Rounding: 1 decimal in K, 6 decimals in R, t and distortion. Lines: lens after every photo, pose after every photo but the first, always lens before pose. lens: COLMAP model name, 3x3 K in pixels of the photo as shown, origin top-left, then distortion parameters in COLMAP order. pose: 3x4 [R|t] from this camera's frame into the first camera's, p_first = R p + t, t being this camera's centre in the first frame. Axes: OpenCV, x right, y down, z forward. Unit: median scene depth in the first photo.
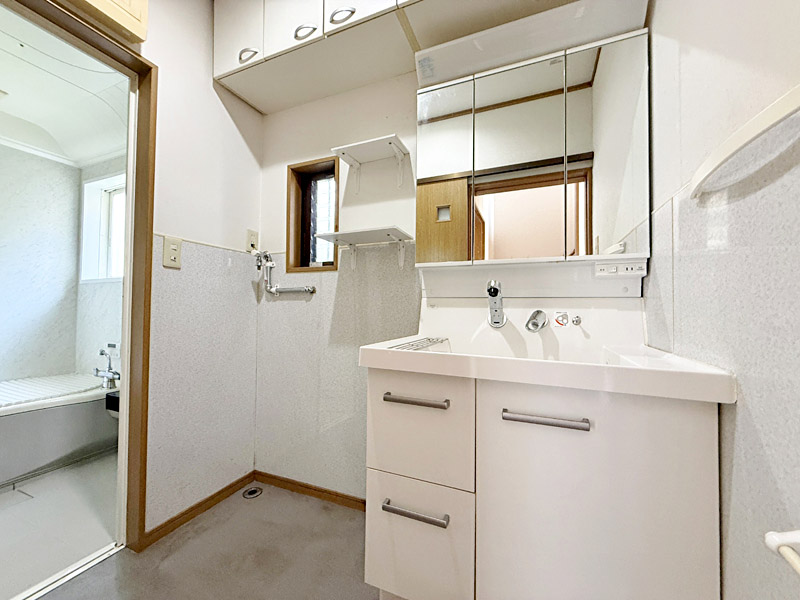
lens RADIAL K [[317.5, 0, 401.1], [0, 317.5, 300.5], [0, 0, 1]] dist [-0.000617, 0.000272]
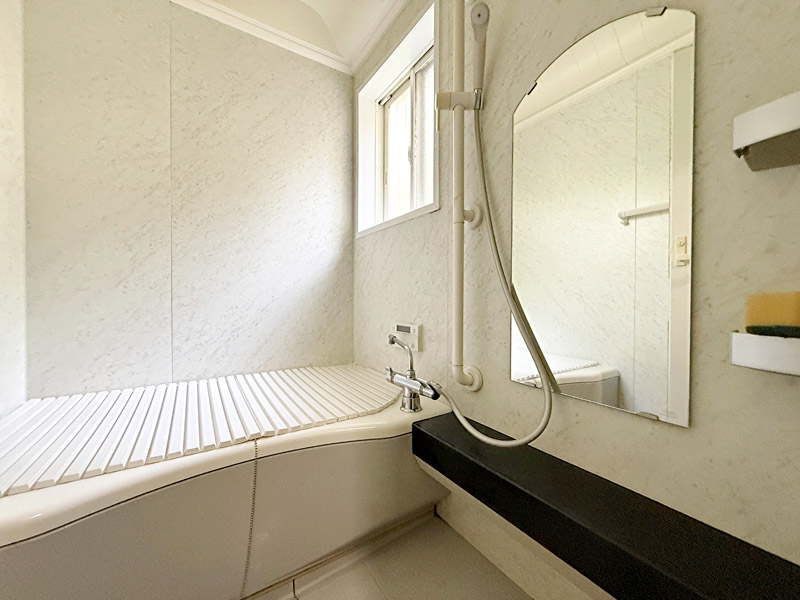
lens RADIAL K [[317.5, 0, 399.3], [0, 317.5, 299.1], [0, 0, 1]] dist [-0.000617, 0.000272]
pose [[0.828827, -0.002694, -0.559498, -0.551505], [0.017817, 0.999608, 0.021582, 0.069167], [0.559221, -0.027856, 0.828551, 0.476684]]
